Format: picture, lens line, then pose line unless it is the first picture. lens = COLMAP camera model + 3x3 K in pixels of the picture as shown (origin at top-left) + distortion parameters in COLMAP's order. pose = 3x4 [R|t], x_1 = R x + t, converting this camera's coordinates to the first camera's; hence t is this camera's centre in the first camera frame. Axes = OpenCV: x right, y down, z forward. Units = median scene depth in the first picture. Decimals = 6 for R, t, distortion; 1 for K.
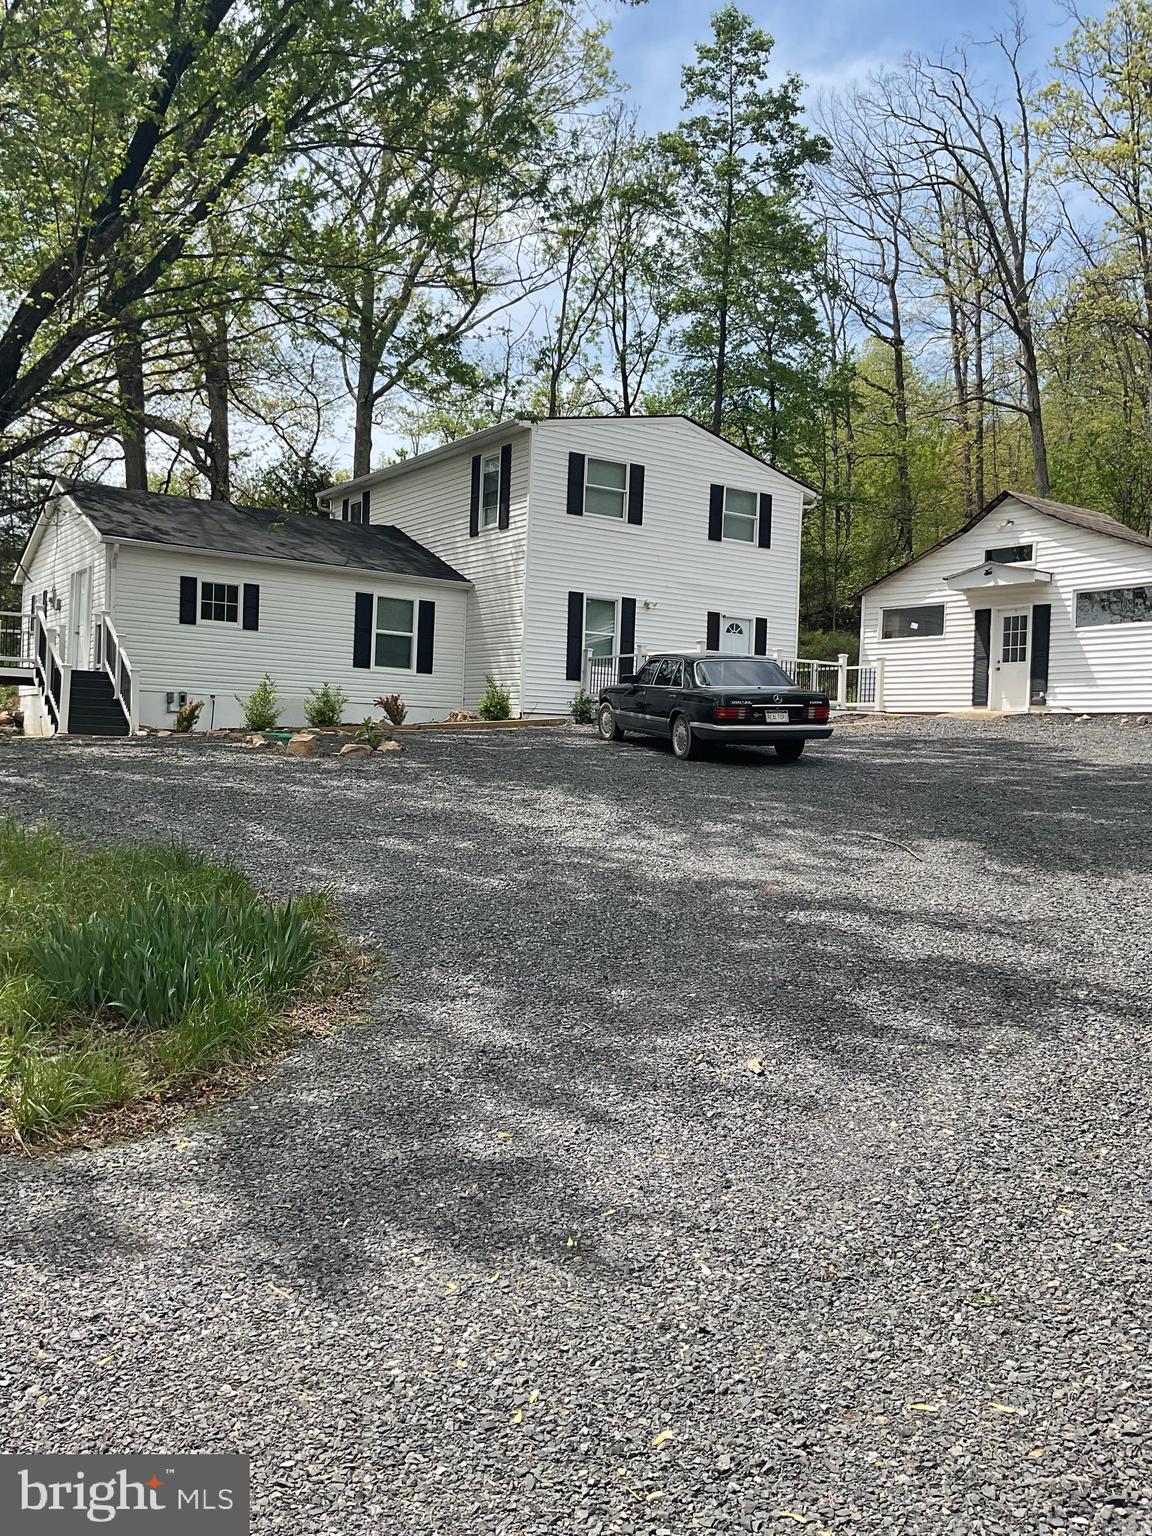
lens RADIAL K [[1267.2, 0, 575.8], [0, 1267.2, 769.4], [0, 0, 1]] dist [0.031685, -0.041999]
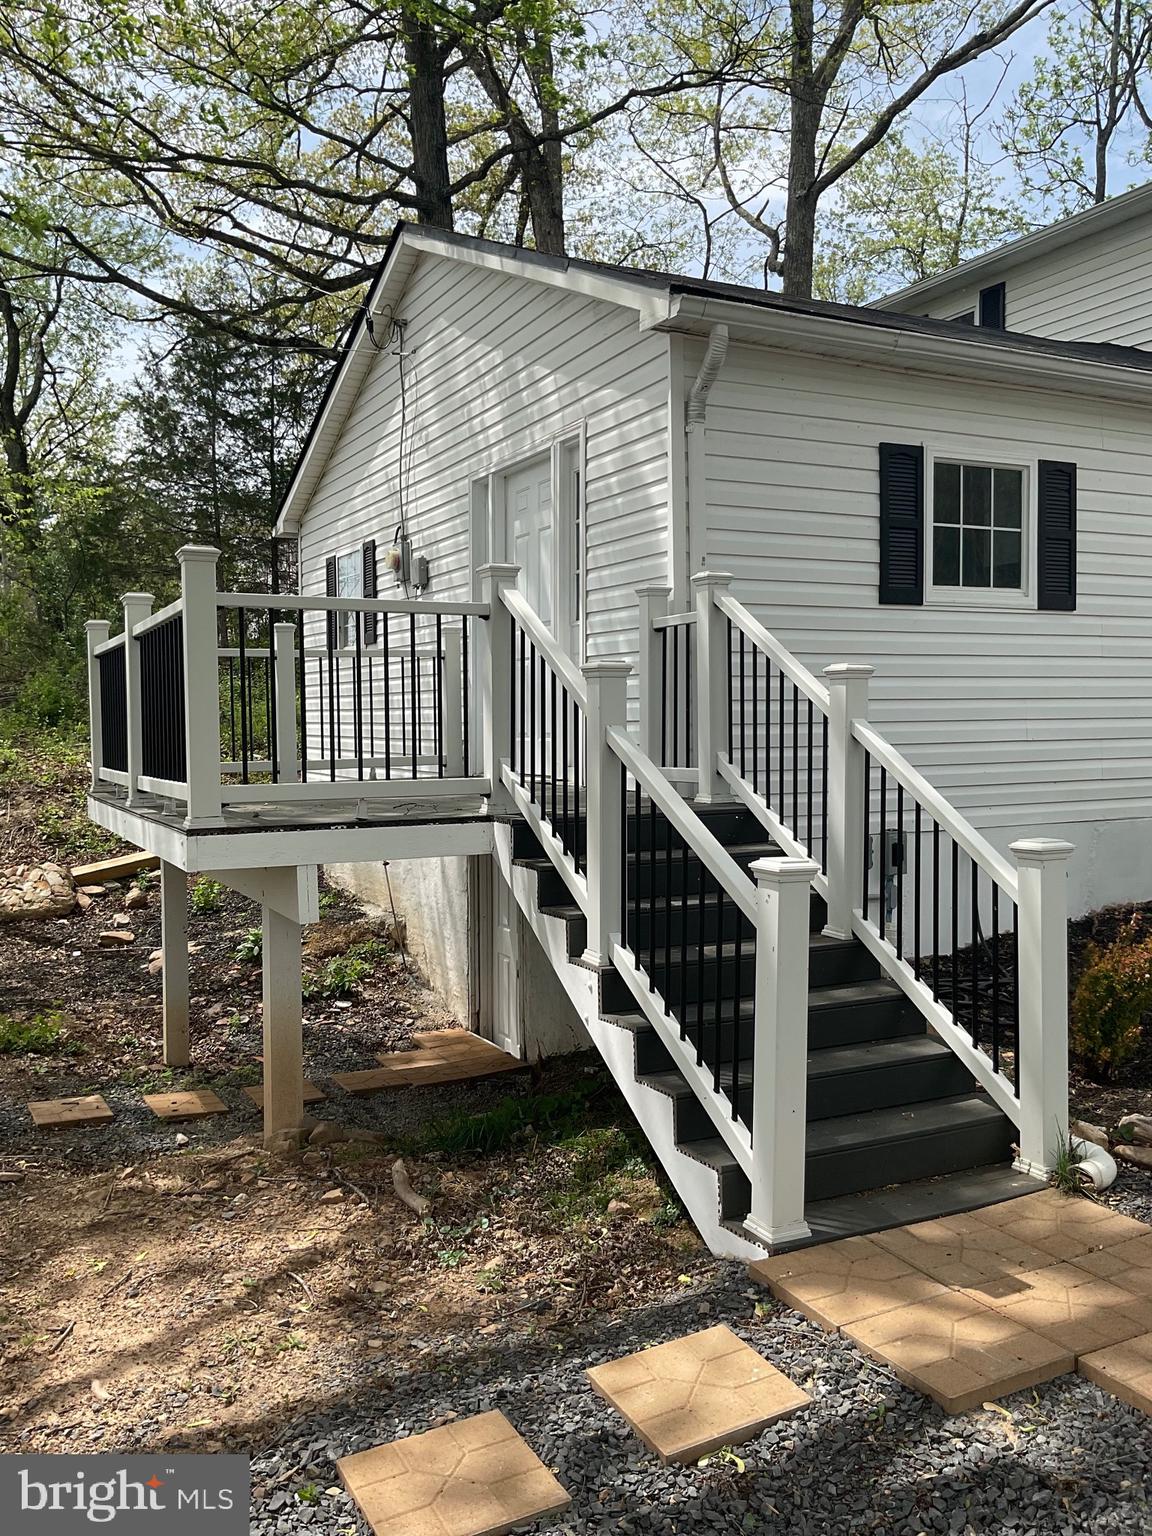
lens RADIAL K [[1267.2, 0, 576.9], [0, 1267.2, 768.0], [0, 0, 1]] dist [0.031685, -0.041999]
pose [[0.989715, -0.041624, -0.136863, -0.312222], [0.045480, 0.998648, 0.025170, -0.079465], [0.135630, -0.031136, 0.990270, 0.633154]]
